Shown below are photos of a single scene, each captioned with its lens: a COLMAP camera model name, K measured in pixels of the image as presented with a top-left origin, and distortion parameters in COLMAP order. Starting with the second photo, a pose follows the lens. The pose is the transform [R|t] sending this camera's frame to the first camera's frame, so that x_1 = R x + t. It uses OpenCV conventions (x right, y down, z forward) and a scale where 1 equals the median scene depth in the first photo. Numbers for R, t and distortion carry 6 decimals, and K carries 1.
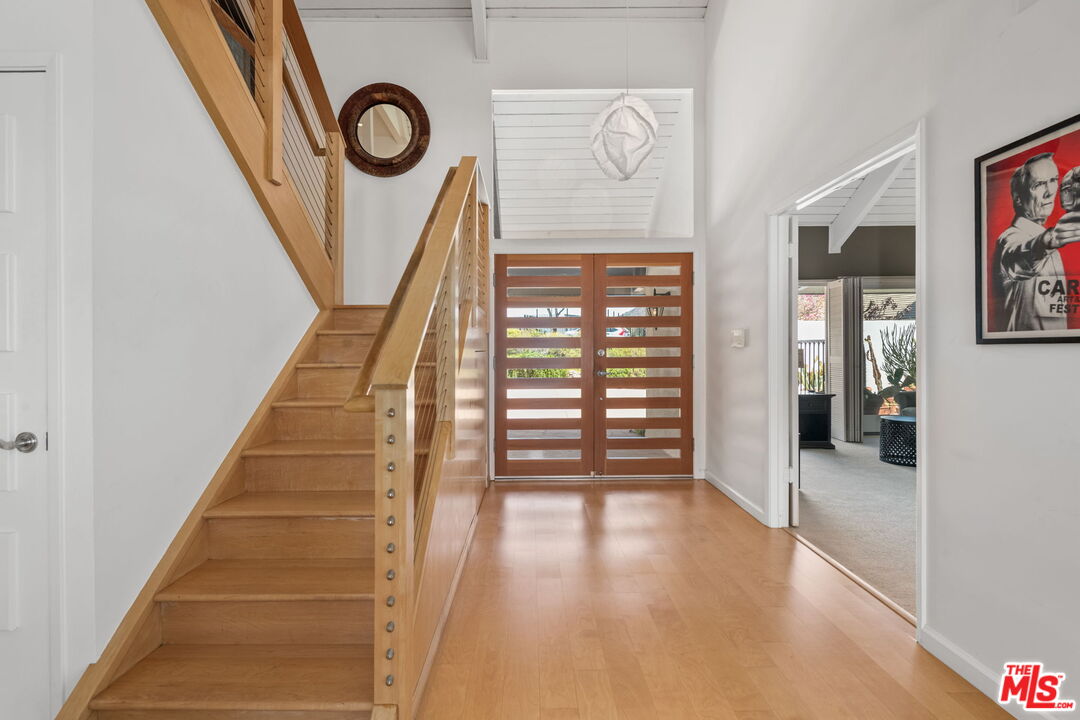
lens RADIAL K [[498.4, 0, 536.9], [0, 498.4, 353.9], [0, 0, 1]] dist [0.003321, 0.000104]
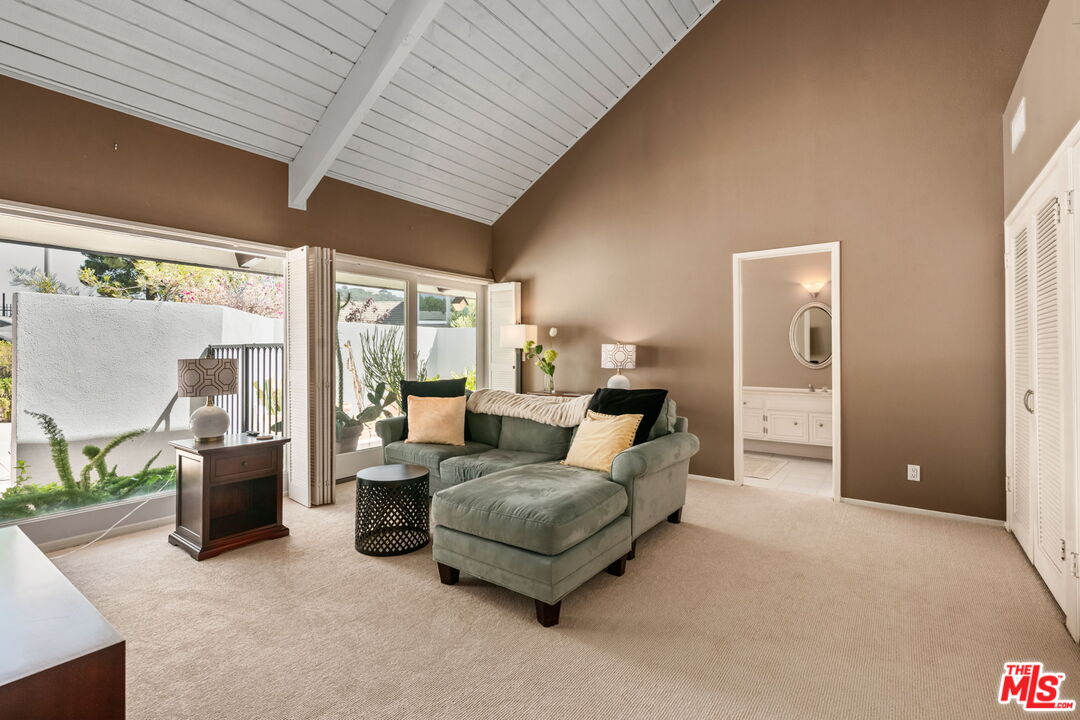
lens RADIAL K [[498.4, 0, 535.5], [0, 498.4, 357.6], [0, 0, 1]] dist [0.003321, 0.000104]
pose [[0.592756, 0.001860, 0.805380, 0.226795], [-0.002005, 0.999998, -0.000834, -0.009710], [-0.805380, -0.001121, 0.592758, 0.322684]]
